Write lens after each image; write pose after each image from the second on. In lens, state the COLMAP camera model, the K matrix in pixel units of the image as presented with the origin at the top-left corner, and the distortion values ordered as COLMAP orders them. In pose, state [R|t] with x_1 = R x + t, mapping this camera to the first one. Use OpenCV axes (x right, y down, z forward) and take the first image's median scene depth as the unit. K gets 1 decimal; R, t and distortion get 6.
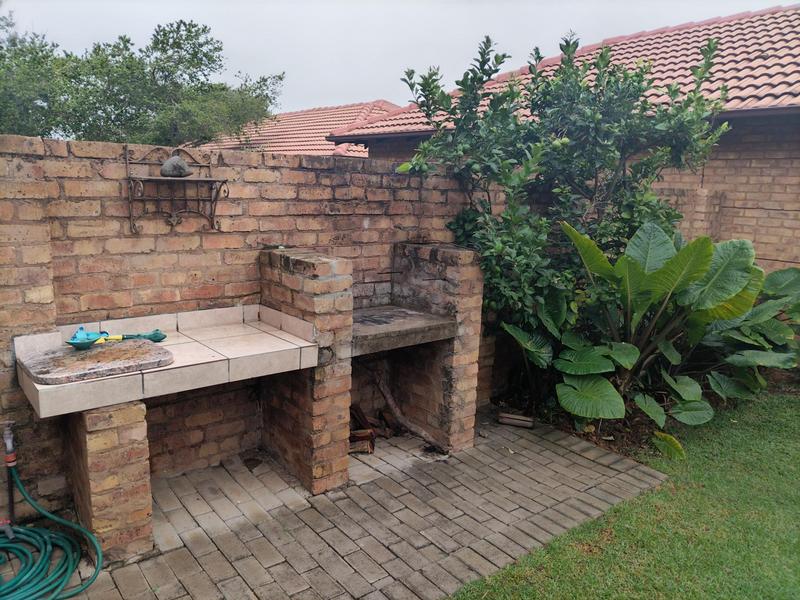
lens RADIAL K [[592.5, 0, 401.3], [0, 592.5, 297.1], [0, 0, 1]] dist [0.037263, -0.033103]
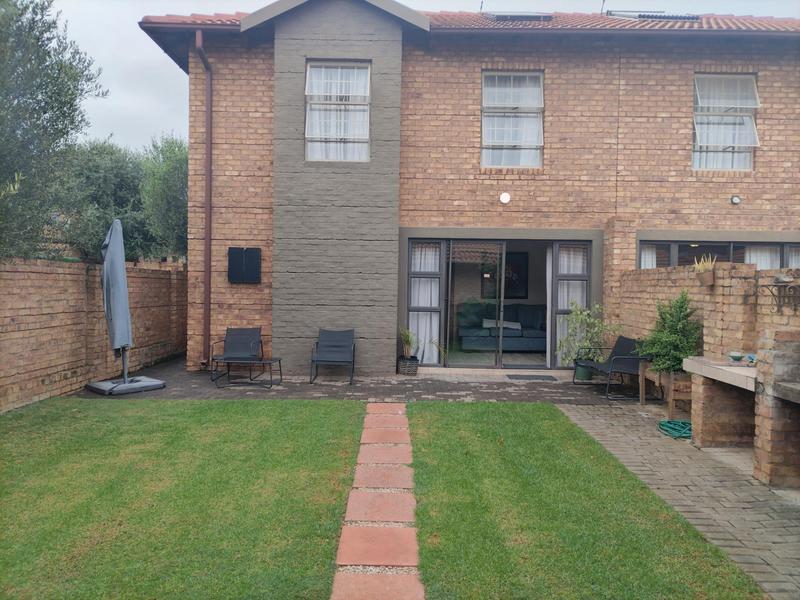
lens RADIAL K [[592.5, 0, 399.9], [0, 592.5, 298.7], [0, 0, 1]] dist [0.037263, -0.033103]
pose [[-0.635529, -0.030123, -0.771489, 1.739676], [-0.182756, 0.976711, 0.112413, -0.140543], [0.750135, 0.212436, -0.626233, 1.224604]]
